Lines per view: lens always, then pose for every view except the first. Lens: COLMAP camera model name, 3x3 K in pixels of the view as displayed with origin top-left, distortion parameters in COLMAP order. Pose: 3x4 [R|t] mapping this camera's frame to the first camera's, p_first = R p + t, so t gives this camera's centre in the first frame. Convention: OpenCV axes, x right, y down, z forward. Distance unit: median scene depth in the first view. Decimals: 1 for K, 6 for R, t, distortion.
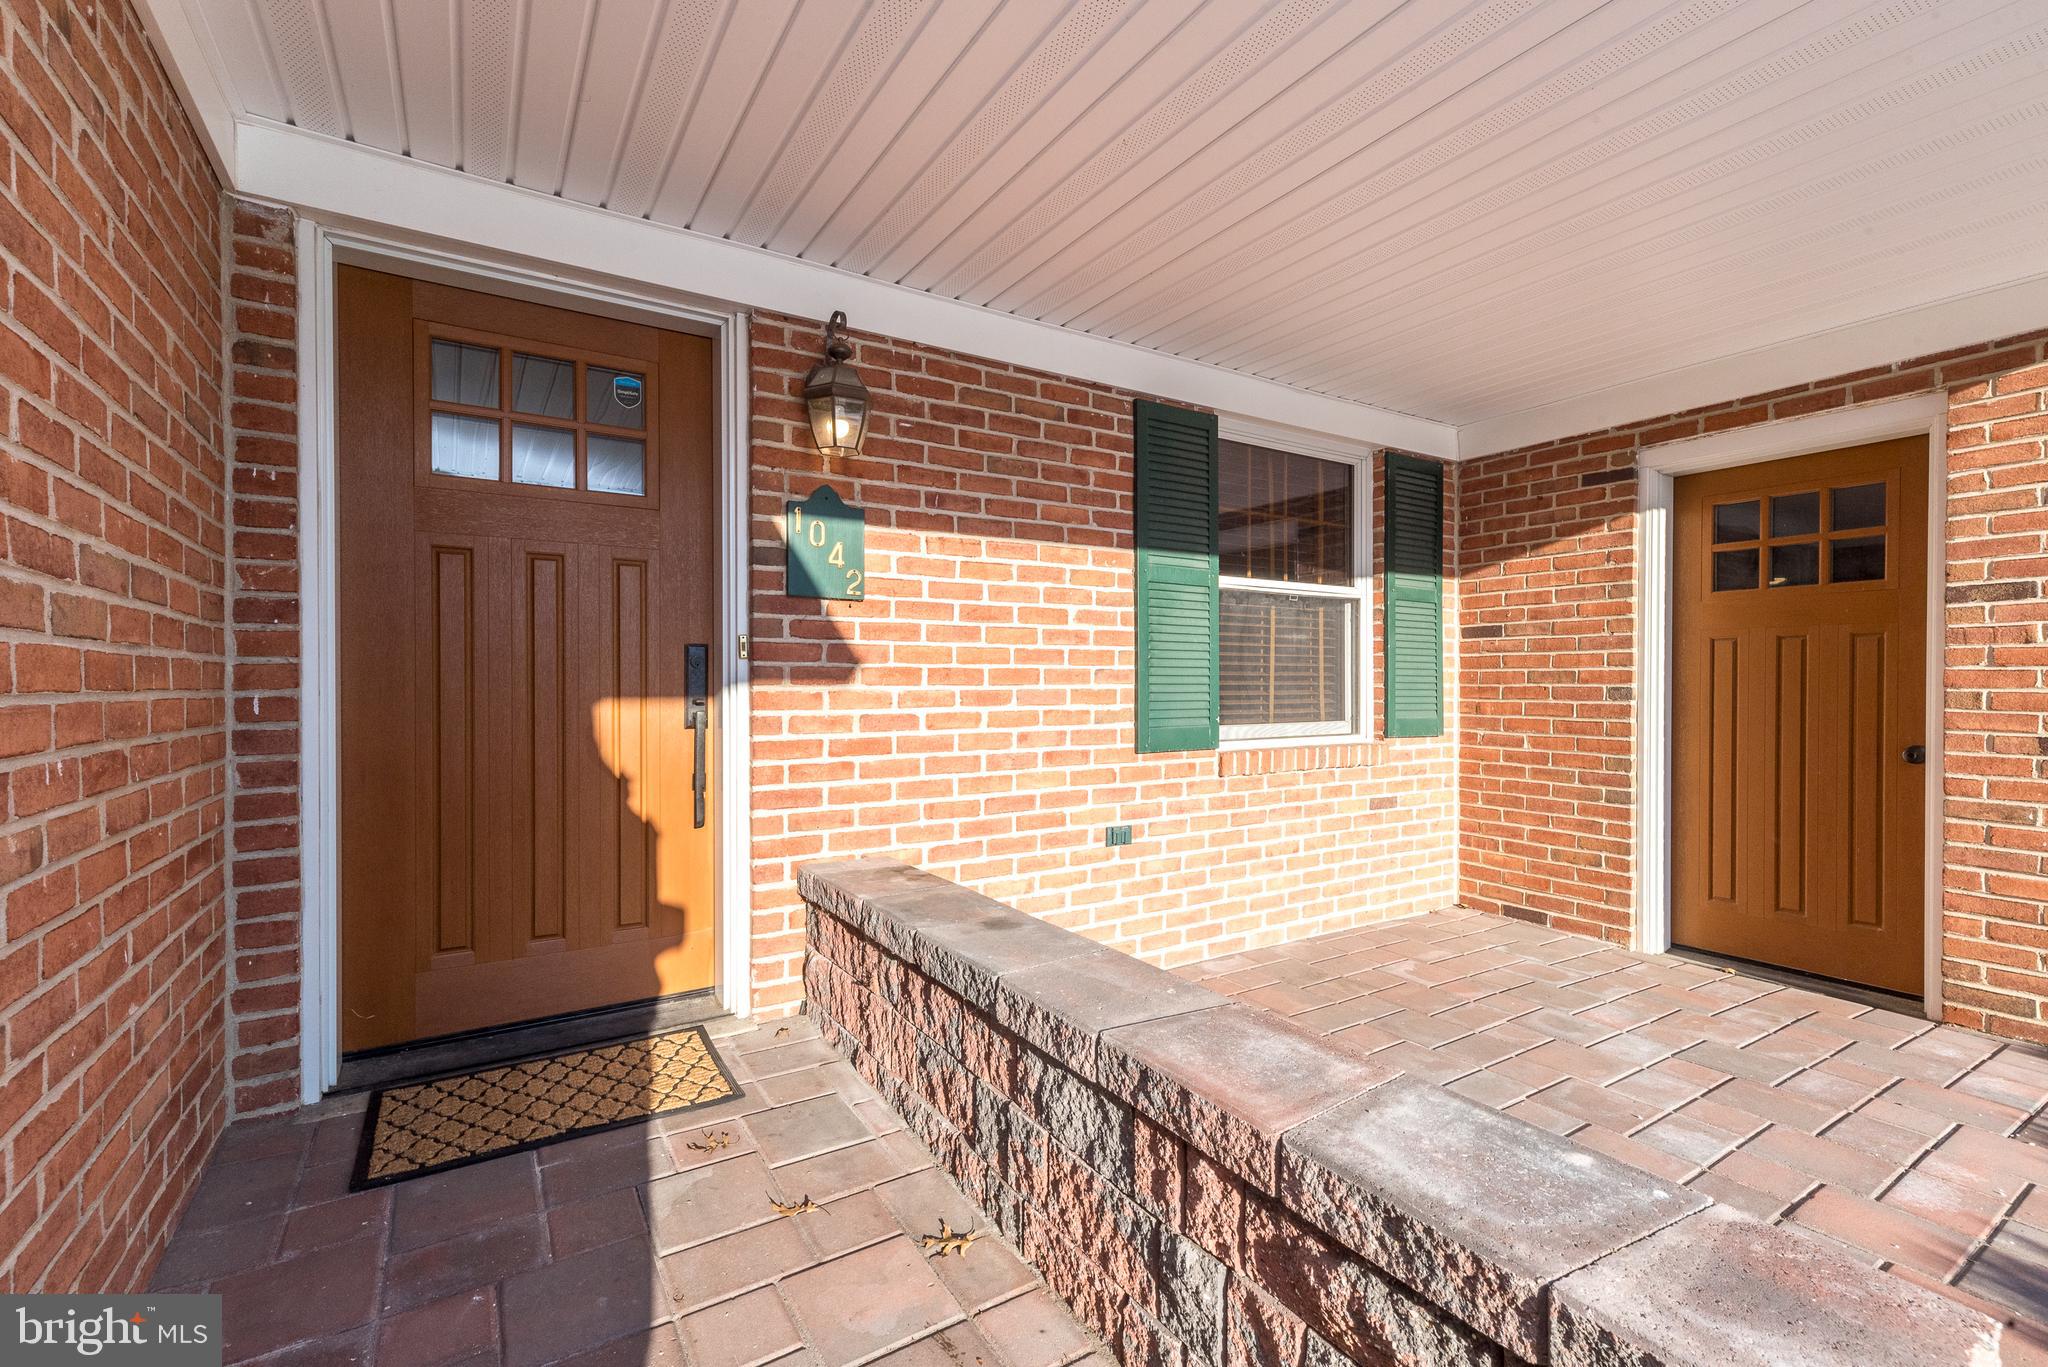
lens RADIAL K [[883.3, 0, 1028.8], [0, 883.3, 690.6], [0, 0, 1]] dist [0.007962, 0.000101]
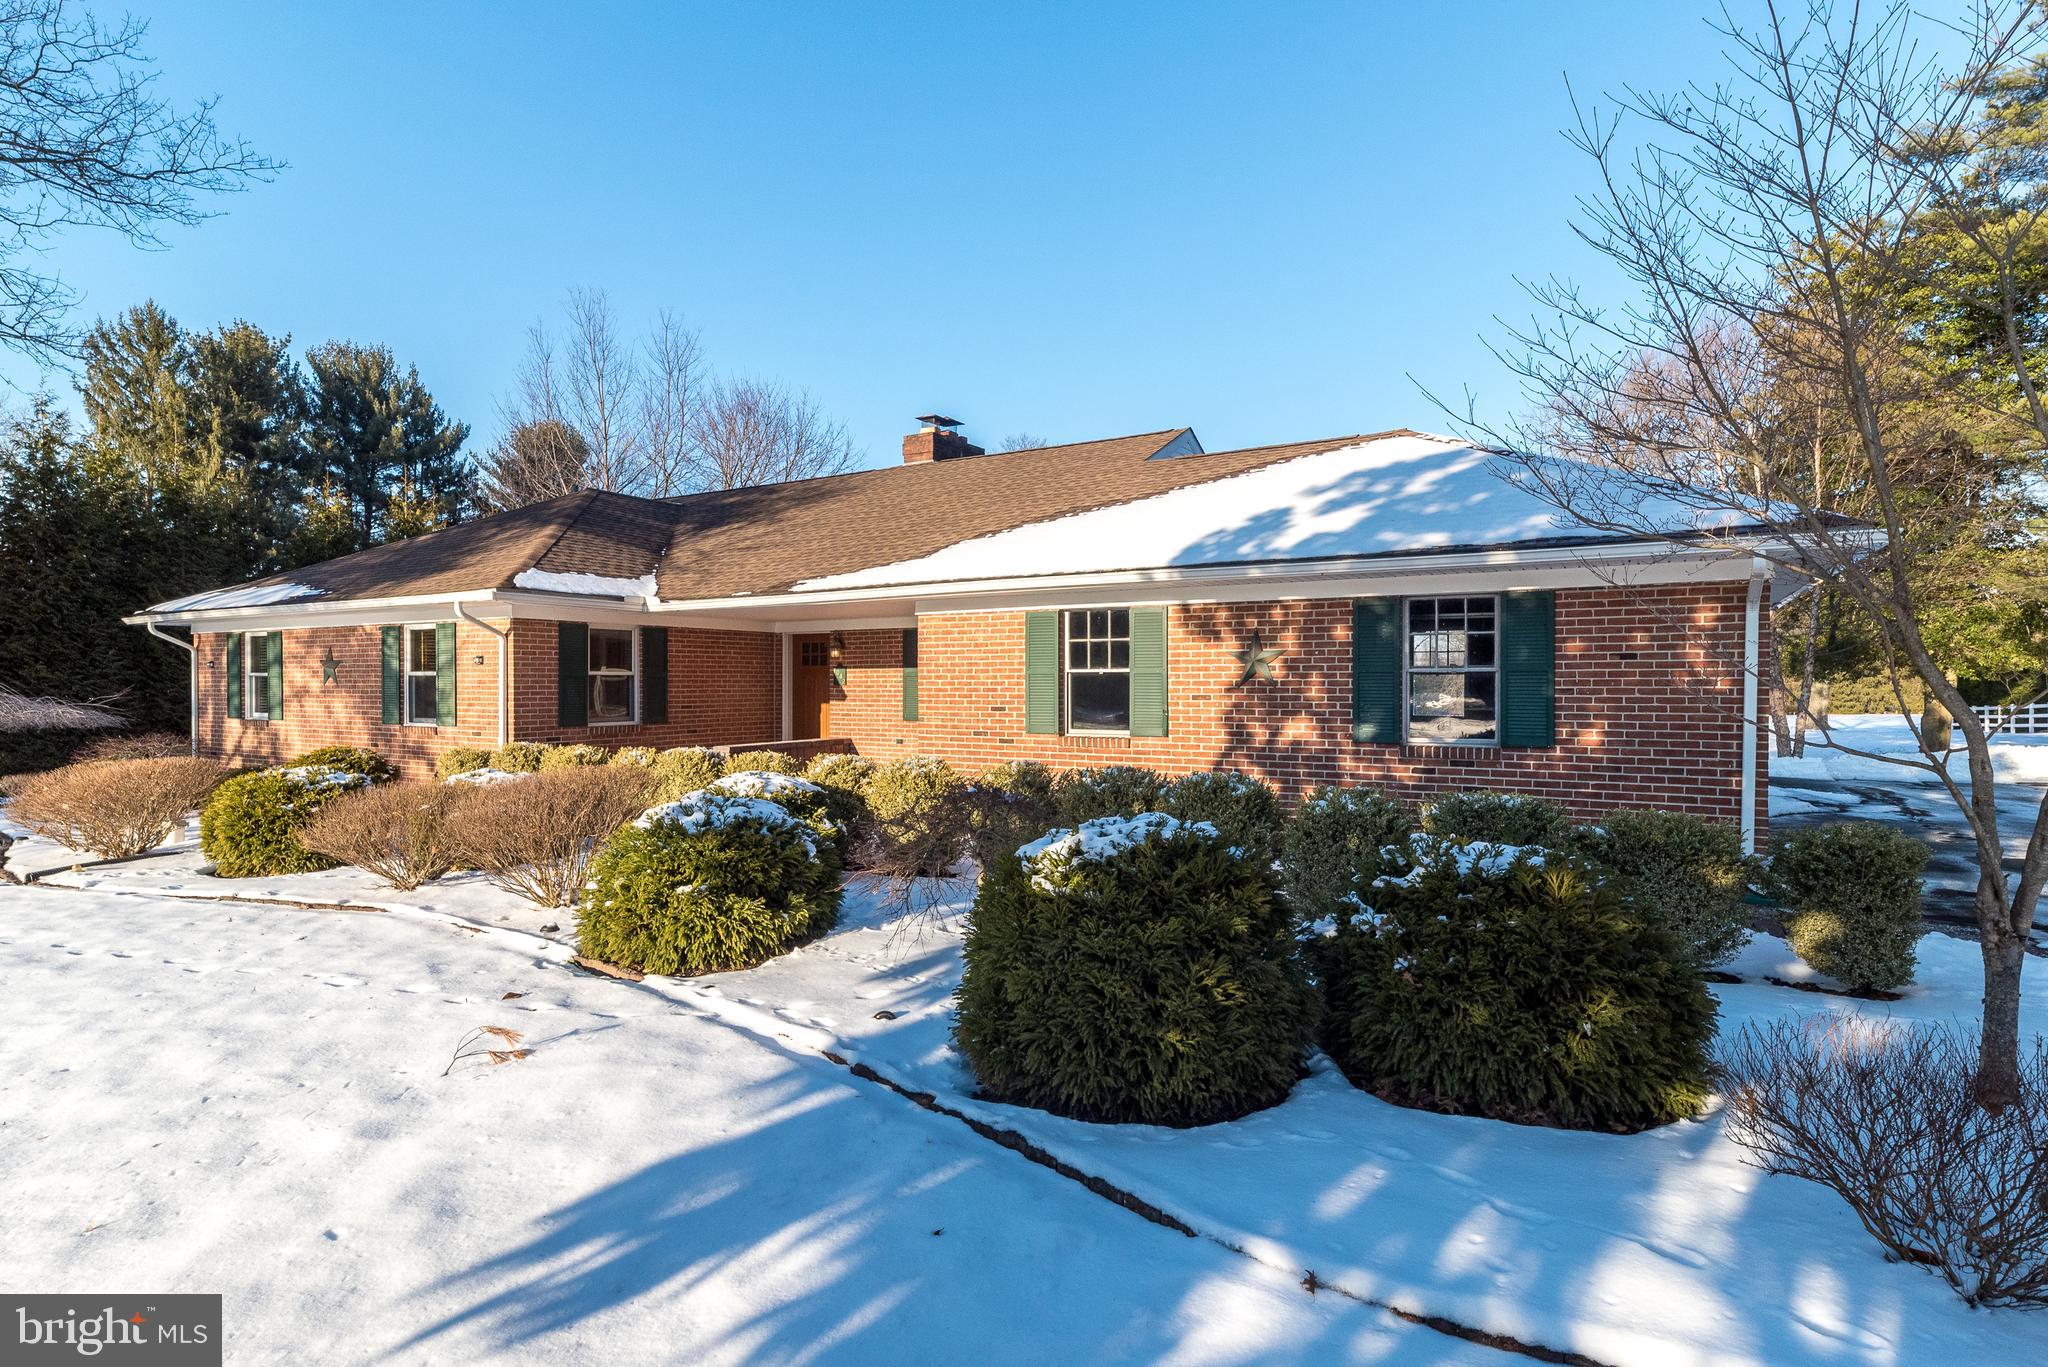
lens RADIAL K [[883.3, 0, 1028.8], [0, 883.3, 690.6], [0, 0, 1]] dist [0.007962, 0.000101]
pose [[0.483927, 0.017004, -0.874943, 4.090758], [-0.009921, 0.999854, 0.013944, -0.130051], [0.875052, 0.001932, 0.484025, -0.441326]]
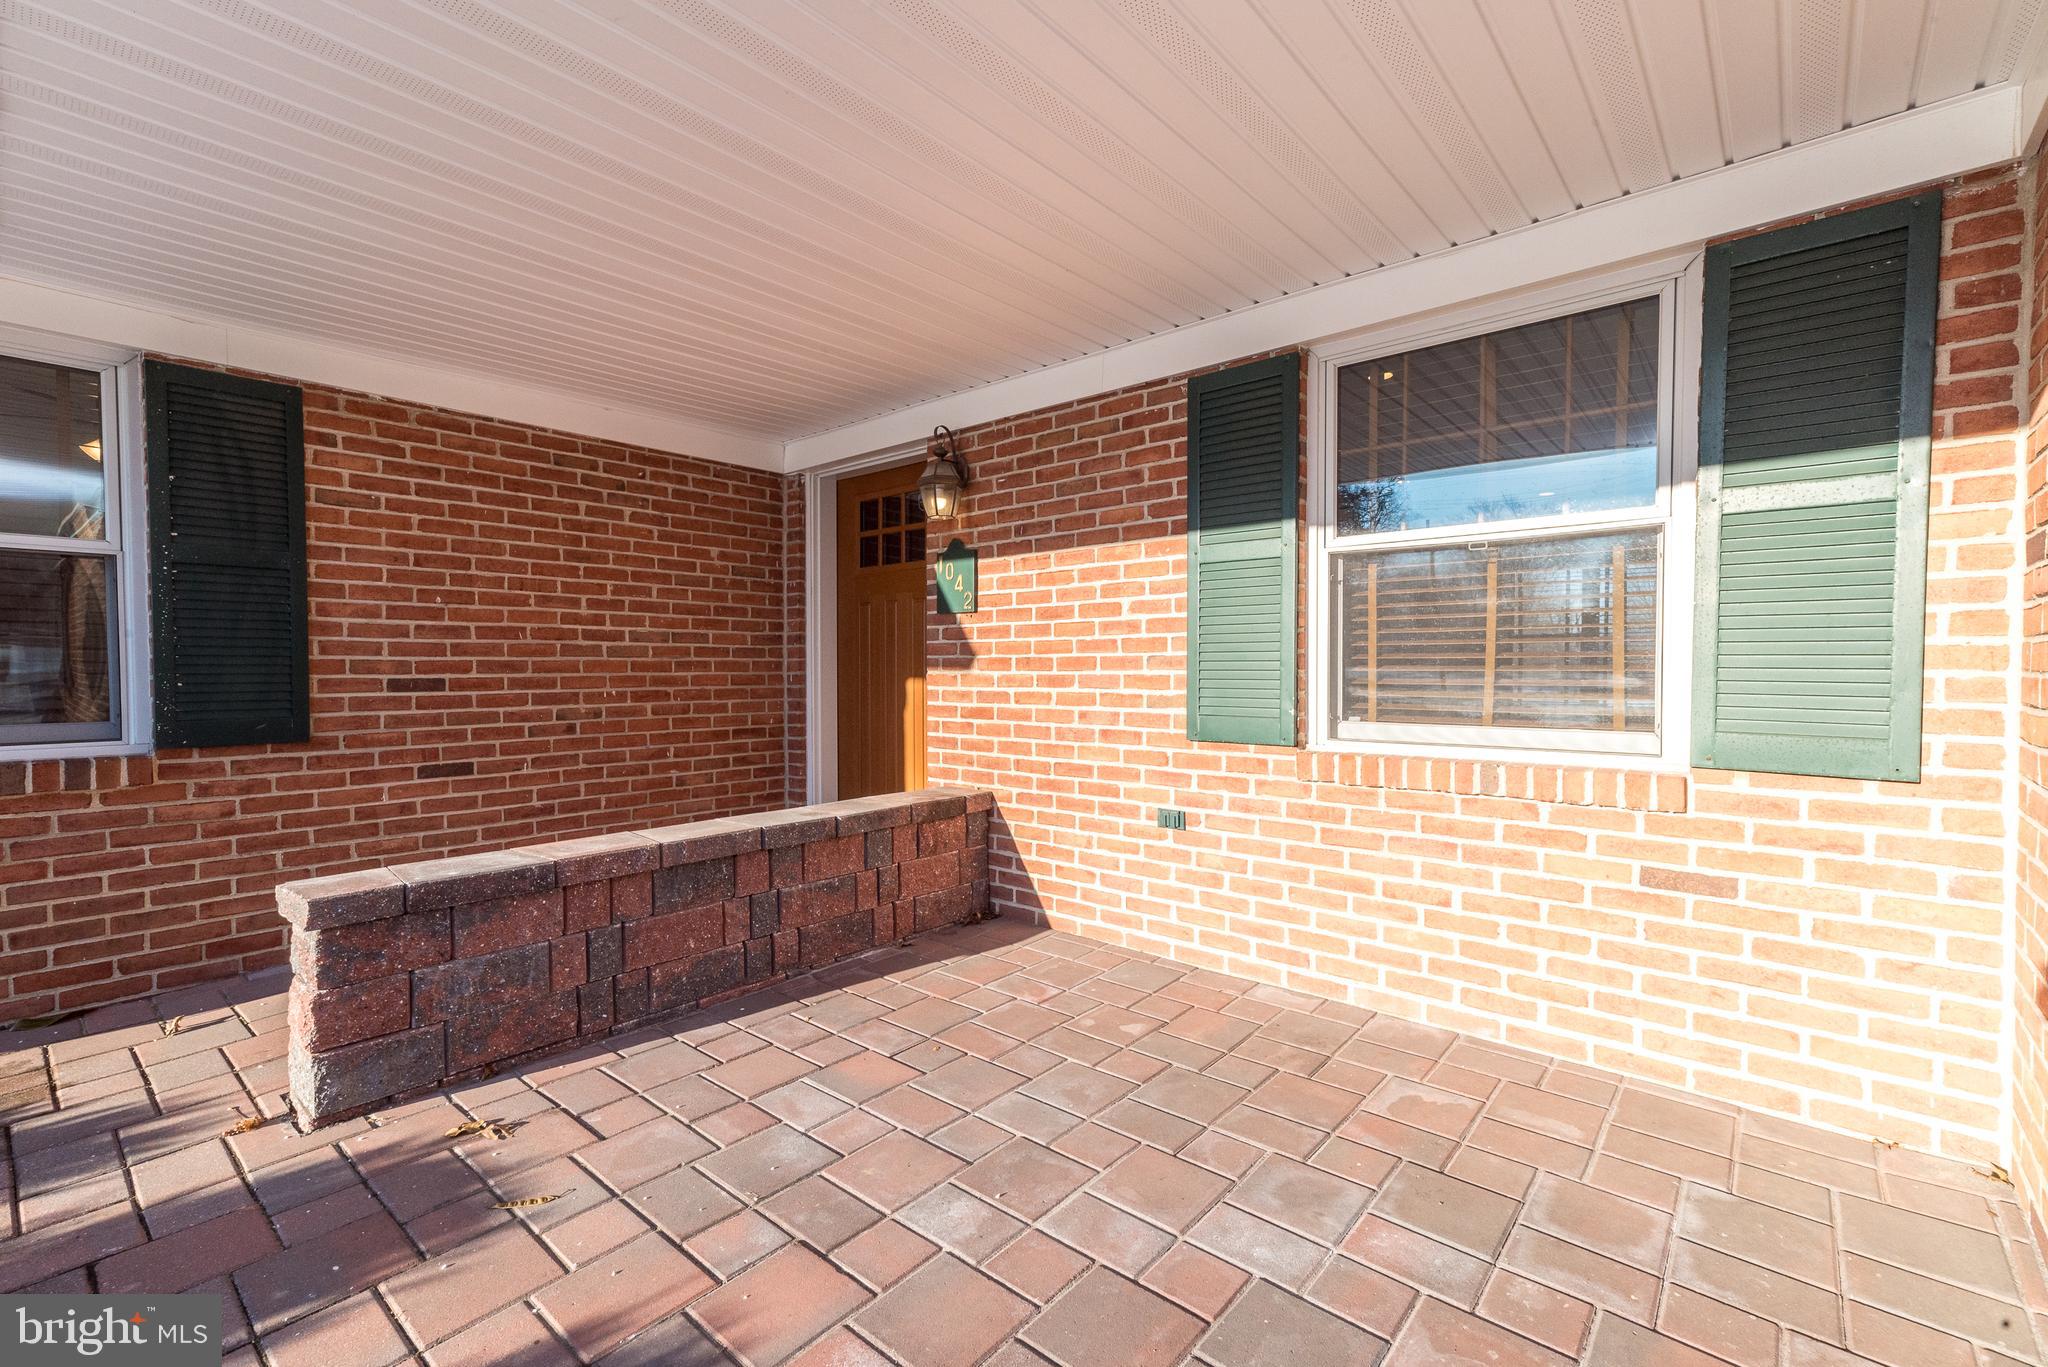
lens RADIAL K [[883.3, 0, 1028.8], [0, 883.3, 690.6], [0, 0, 1]] dist [0.007962, 0.000101]
pose [[0.297465, 0.026726, -0.954359, 1.079321], [-0.004532, 0.999636, 0.026582, -0.010646], [0.954722, -0.003582, 0.297478, 0.572783]]
